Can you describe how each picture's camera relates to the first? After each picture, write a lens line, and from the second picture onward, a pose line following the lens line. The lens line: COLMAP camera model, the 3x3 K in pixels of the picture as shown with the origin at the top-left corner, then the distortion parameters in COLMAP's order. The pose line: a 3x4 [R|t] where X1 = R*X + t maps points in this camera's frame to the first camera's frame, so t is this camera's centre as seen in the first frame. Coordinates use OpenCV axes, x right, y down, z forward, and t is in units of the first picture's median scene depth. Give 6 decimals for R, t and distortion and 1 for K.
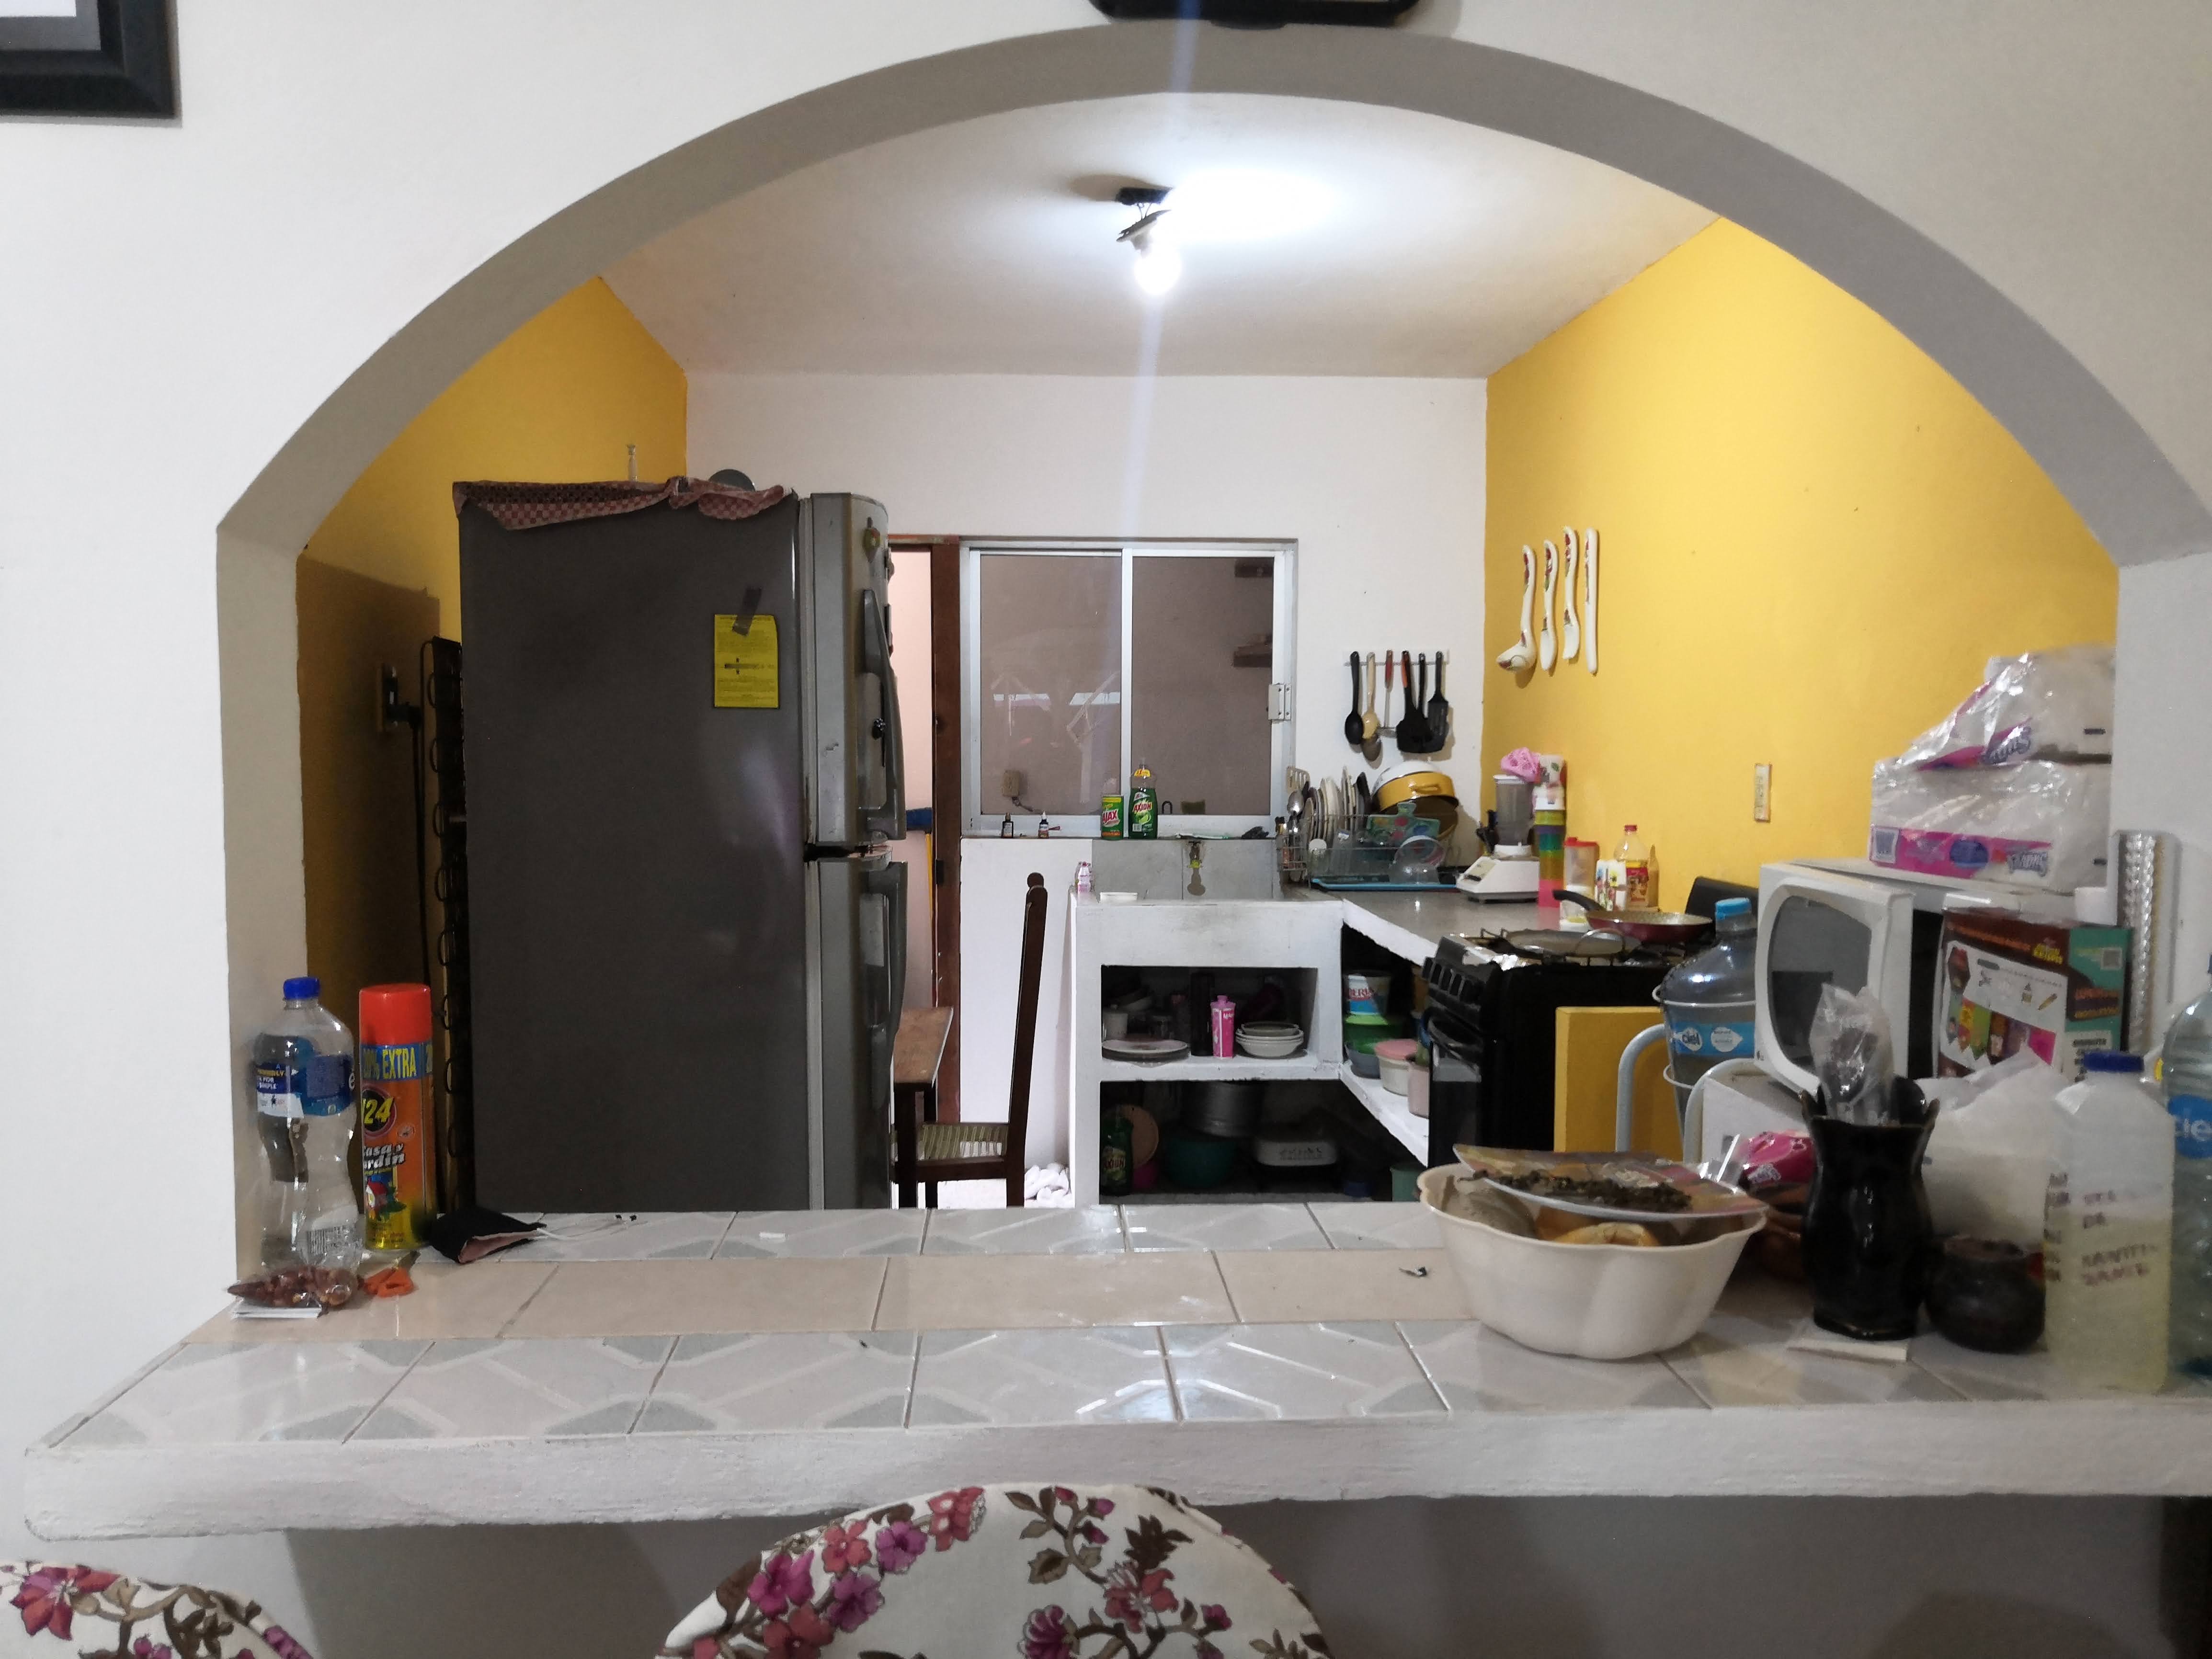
lens RADIAL K [[1687.2, 0, 1103.2], [0, 1687.2, 839.1], [0, 0, 1]] dist [0.001475, 0.064952]
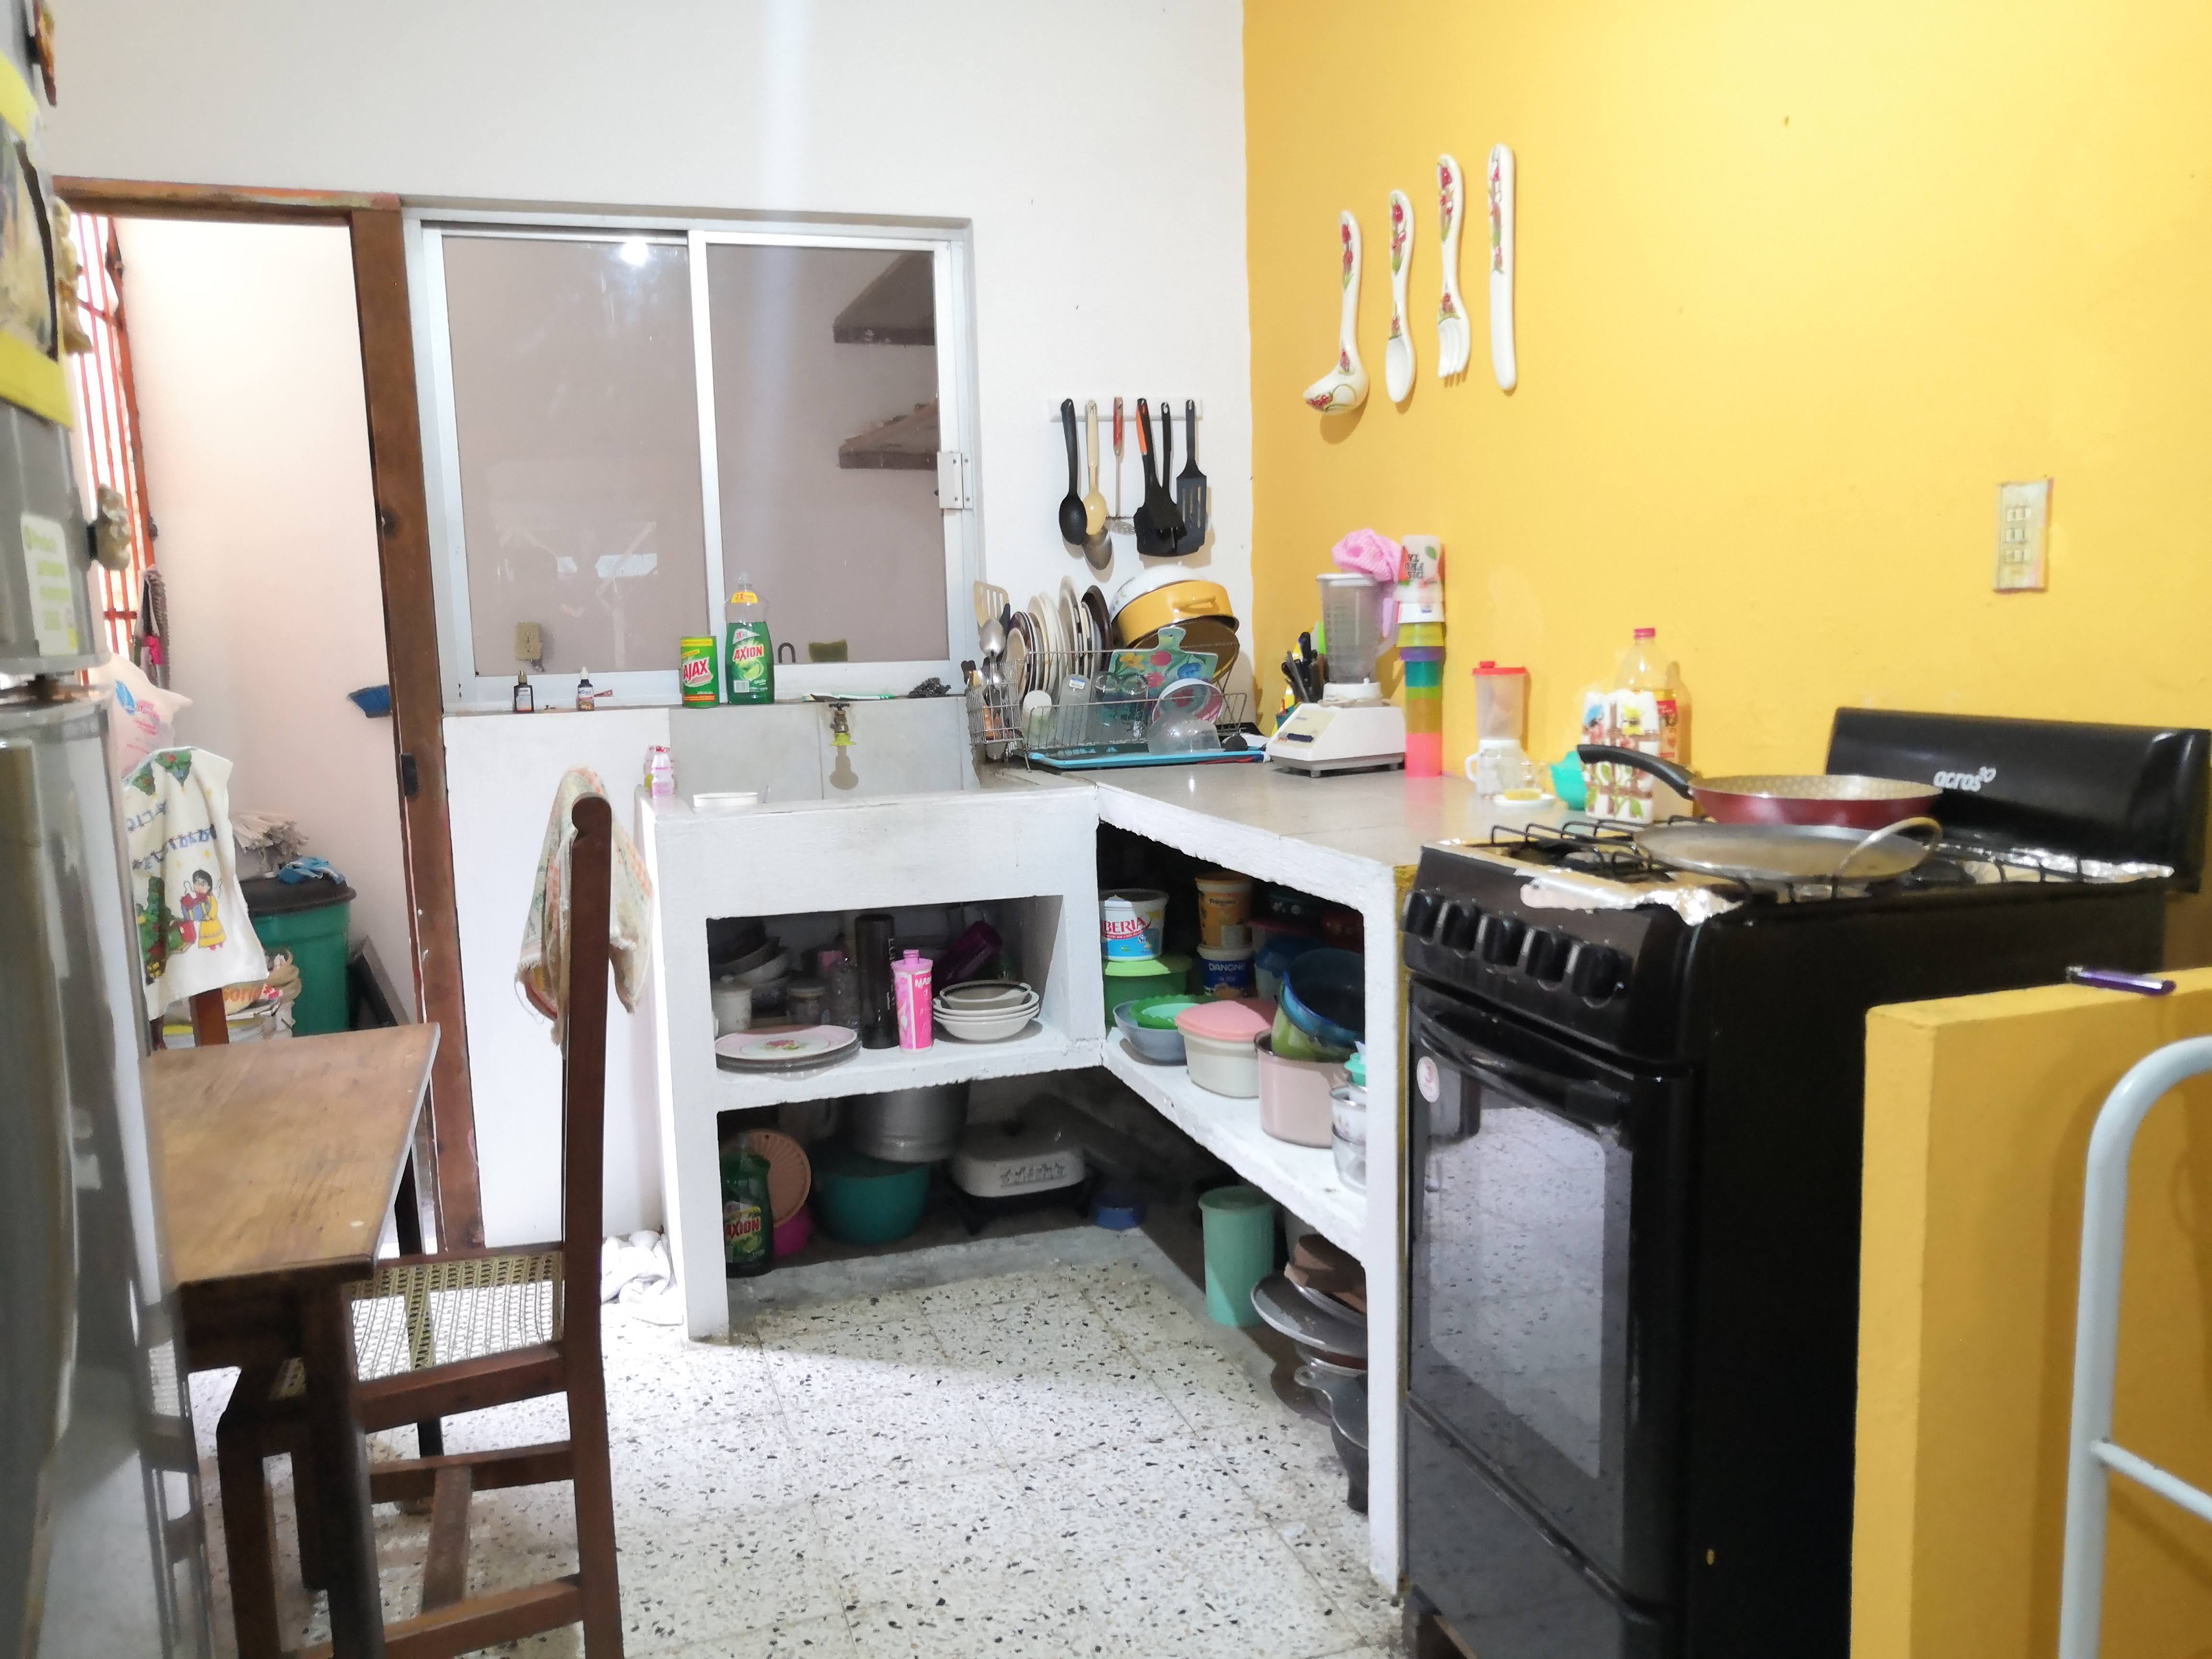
lens RADIAL K [[1682.9, 0, 1106.9], [0, 1682.9, 844.1], [0, 0, 1]] dist [-0.002483, -0.008228]
pose [[0.962227, -0.067211, 0.263821, -0.018610], [0.047684, 0.995674, 0.079743, 0.008360], [-0.268040, -0.064151, 0.961270, 0.375582]]
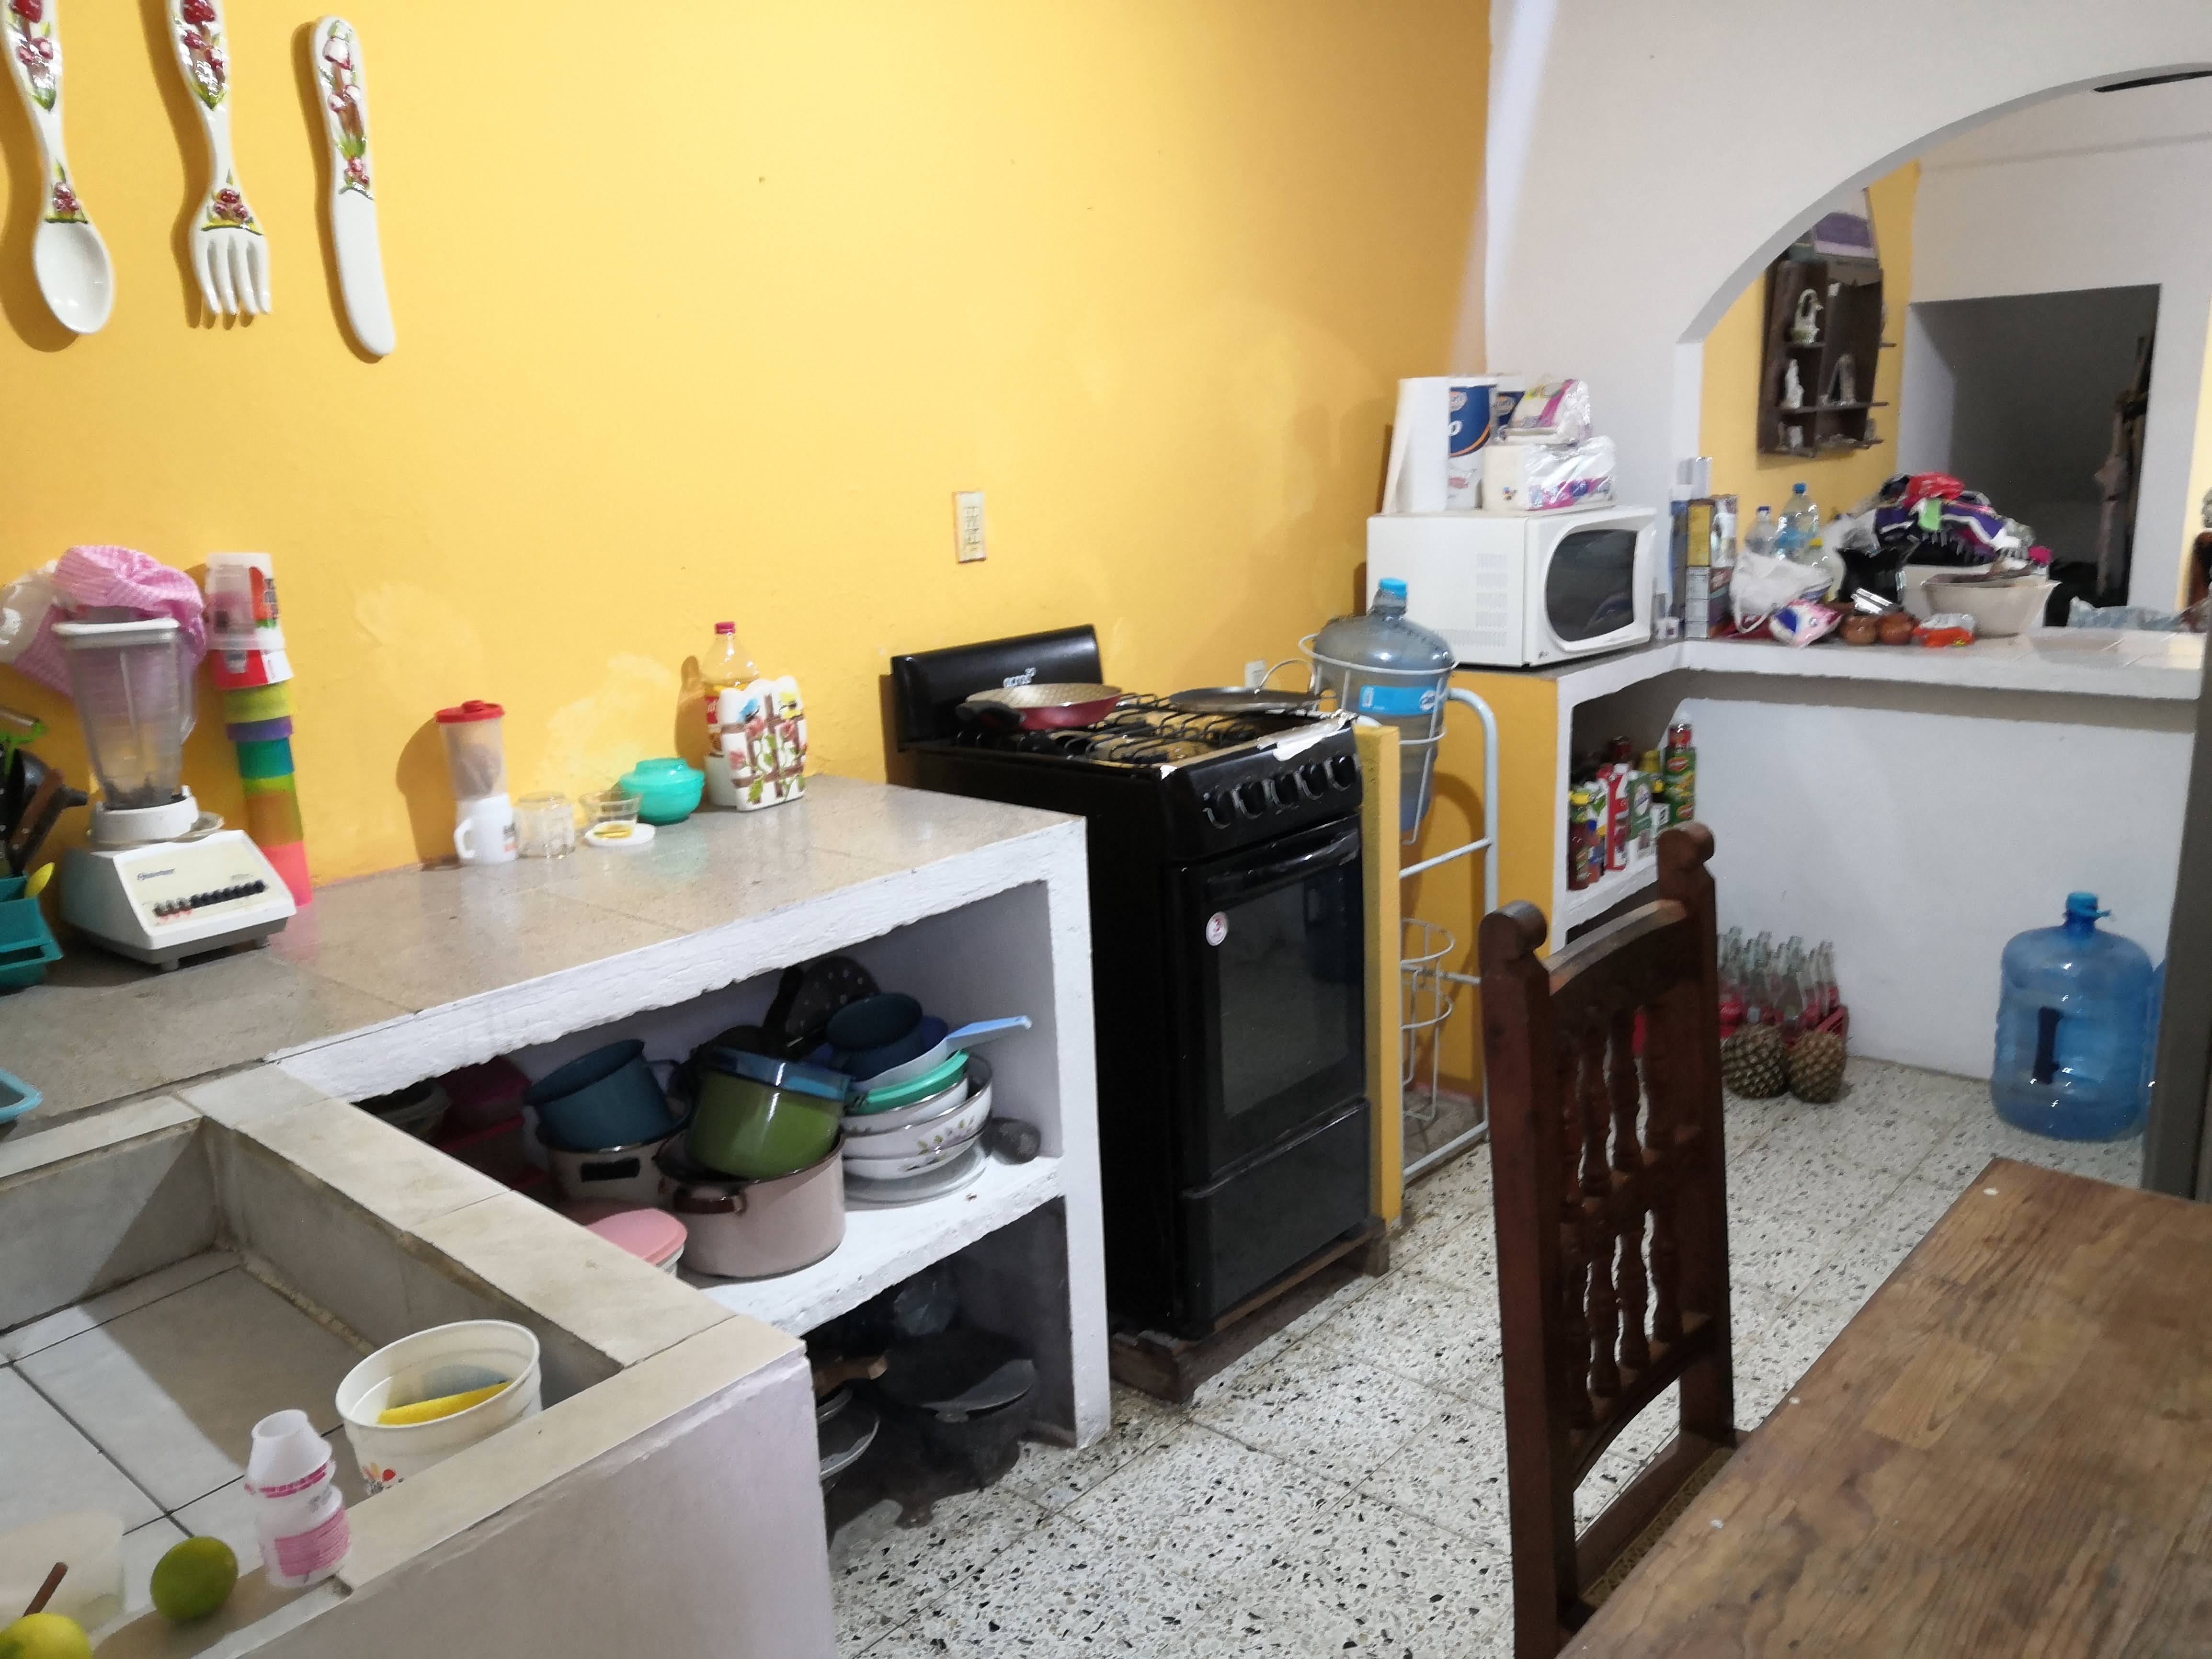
lens RADIAL K [[1726.6, 0, 1110.7], [0, 1726.6, 832.3], [0, 0, 1]] dist [-0.003180, -0.002044]
pose [[-0.722915, -0.139657, 0.676675, -0.168776], [0.075733, 0.957442, 0.278511, -0.076261], [-0.686773, 0.252586, -0.681573, 1.039415]]
